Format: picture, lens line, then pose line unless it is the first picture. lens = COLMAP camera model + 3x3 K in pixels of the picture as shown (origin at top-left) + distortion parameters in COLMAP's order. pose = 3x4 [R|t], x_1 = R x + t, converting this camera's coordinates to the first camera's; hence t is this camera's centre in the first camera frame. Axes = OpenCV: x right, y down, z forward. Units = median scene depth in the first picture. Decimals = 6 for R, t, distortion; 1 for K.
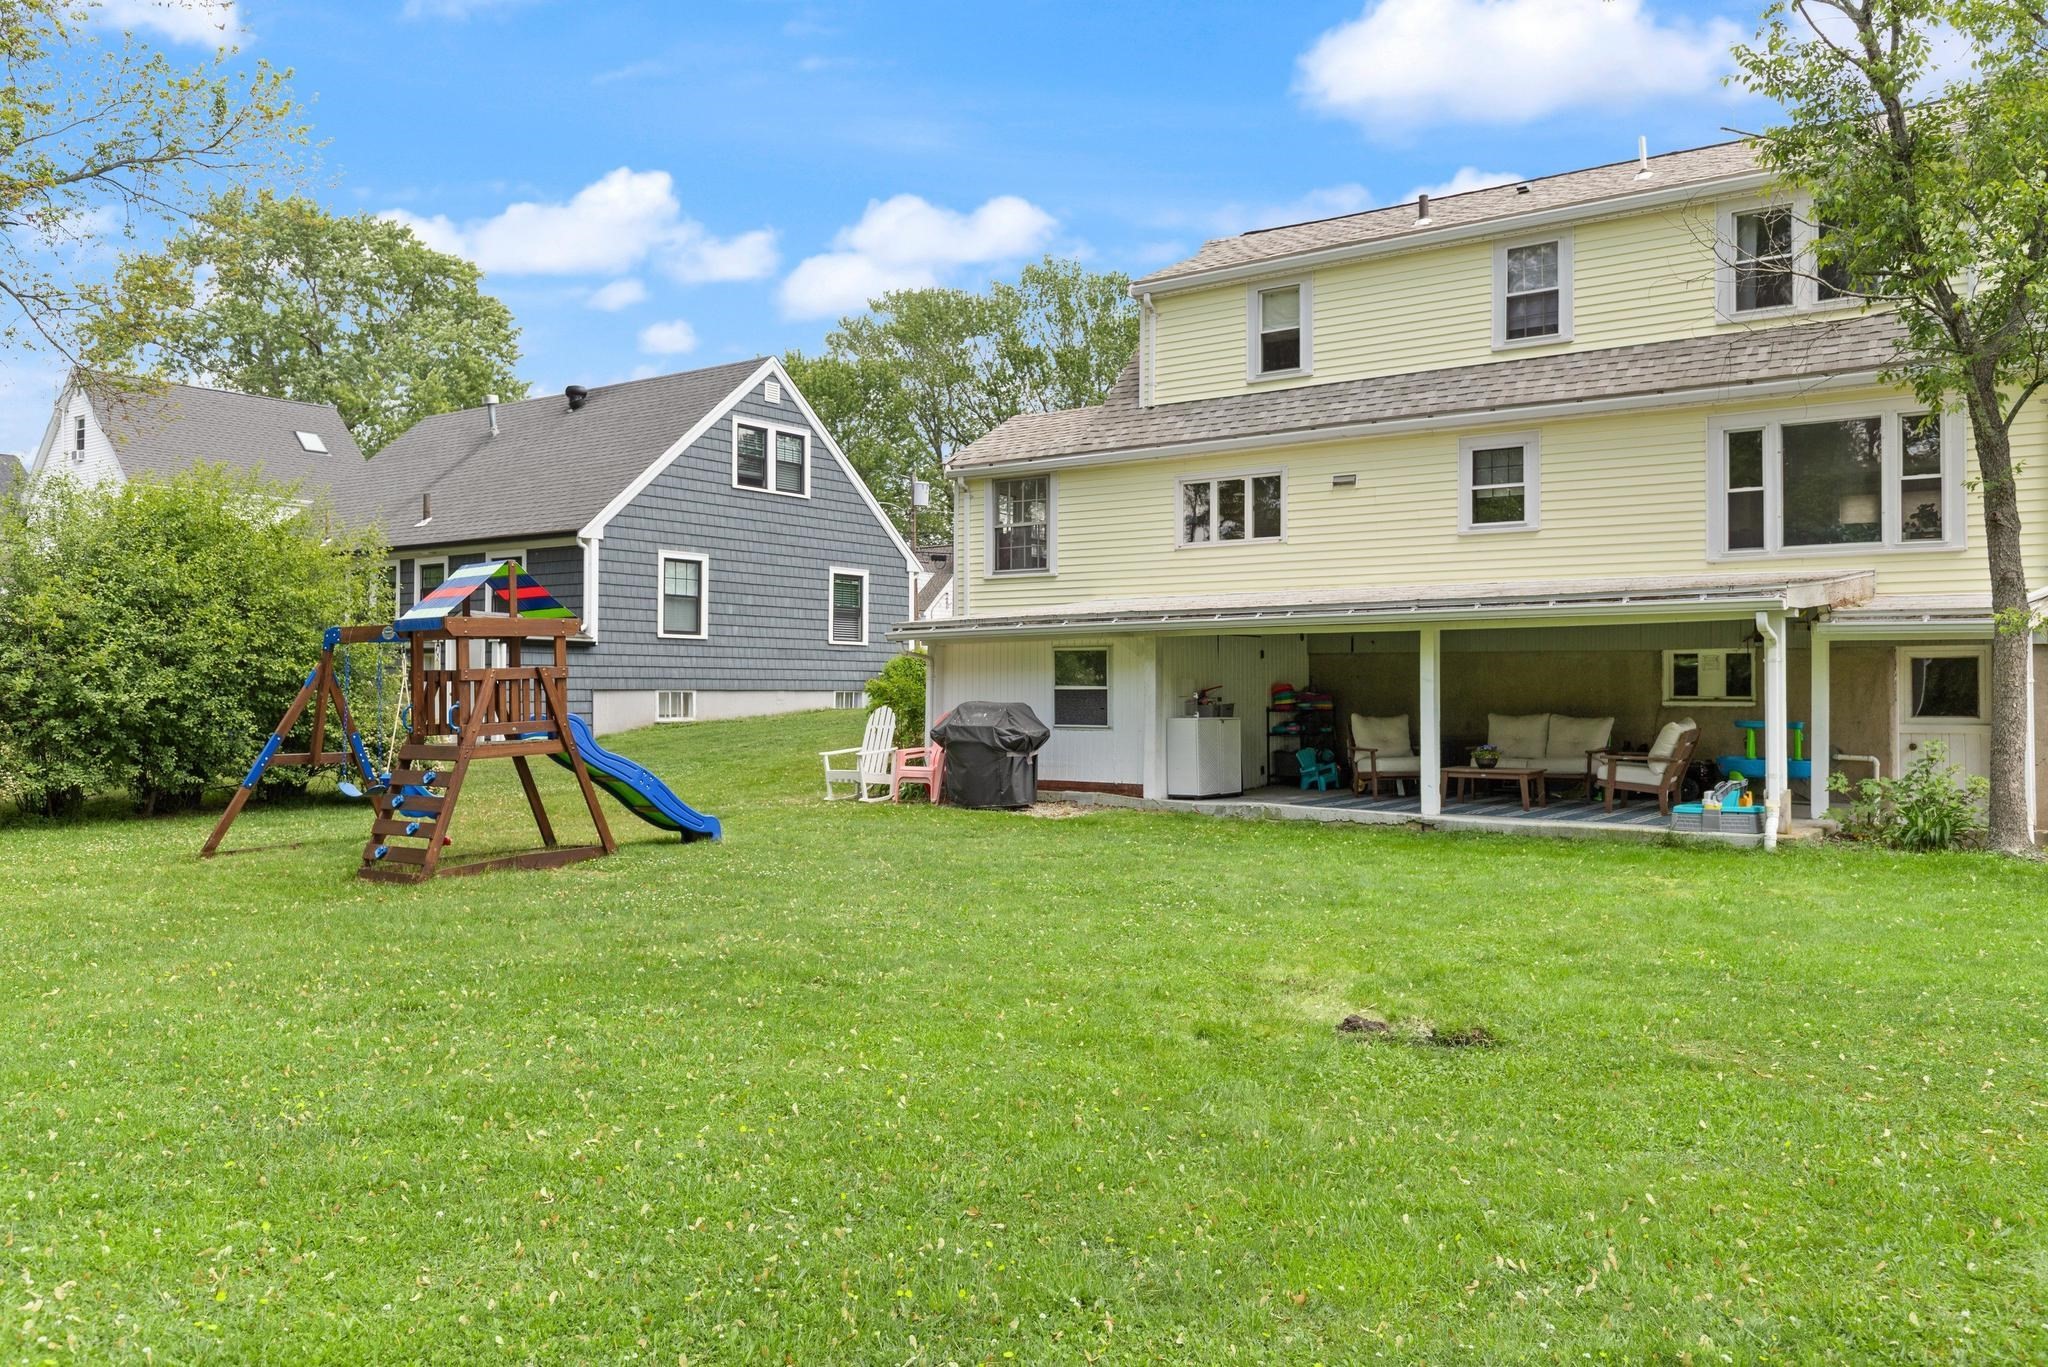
lens RADIAL K [[1543.6, 0, 1024.0], [0, 1543.6, 683.5], [0, 0, 1]] dist [0.004763, -0.003473]
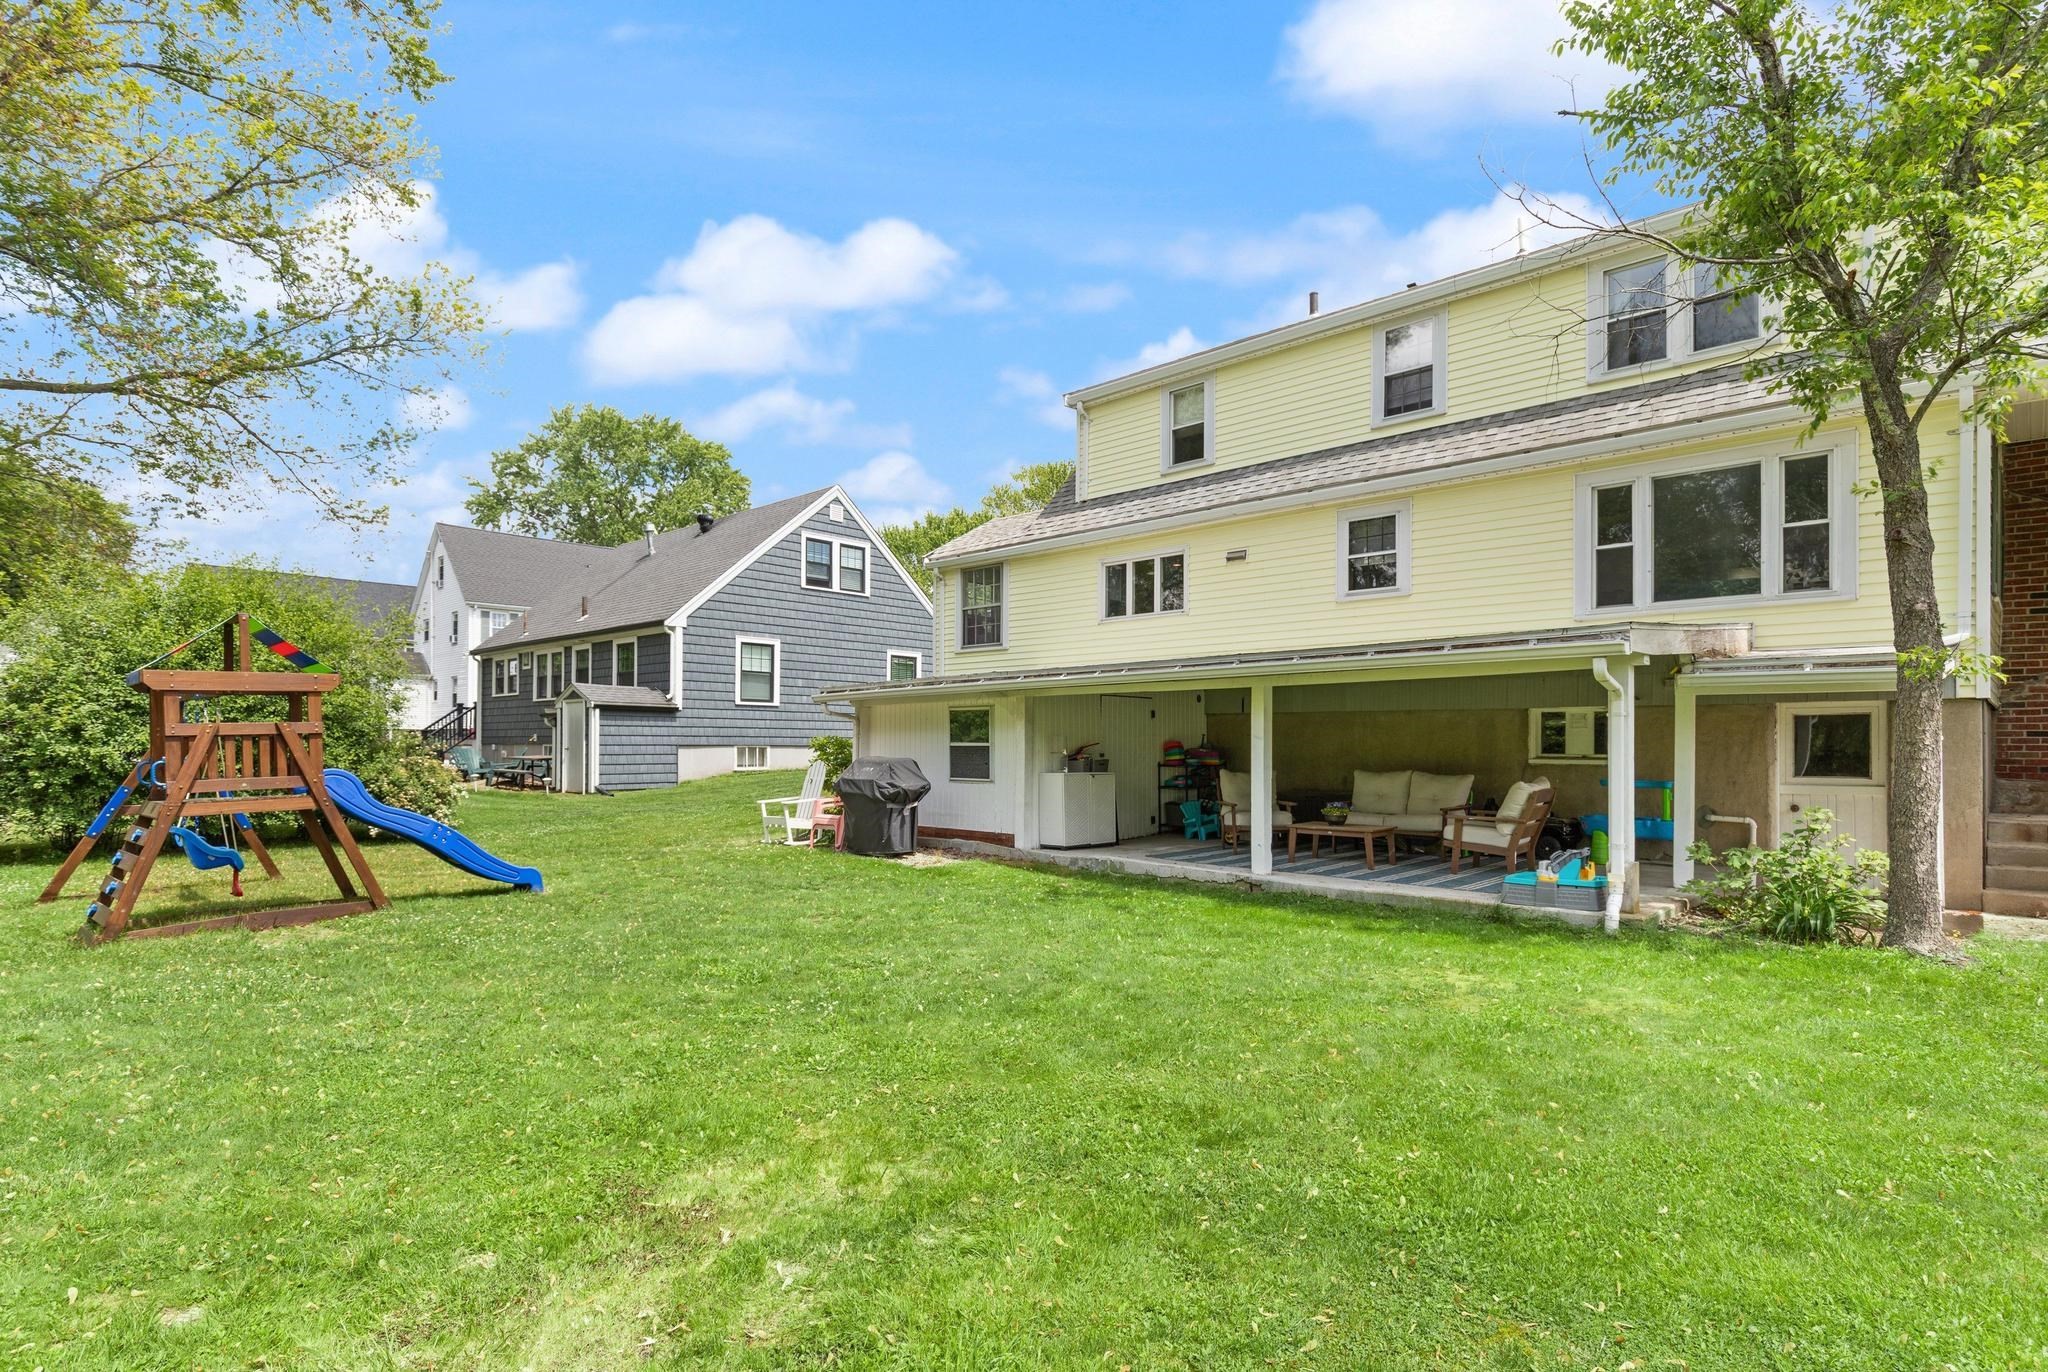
lens RADIAL K [[1038.8, 0, 1023.2], [0, 1038.8, 746.9], [0, 0, 1]] dist [0.001282, 0.000744]
pose [[0.992058, 0.002645, -0.125753, 0.163248], [-0.002028, 0.999985, 0.005034, 0.000794], [0.125765, -0.004739, 0.992049, 0.270530]]
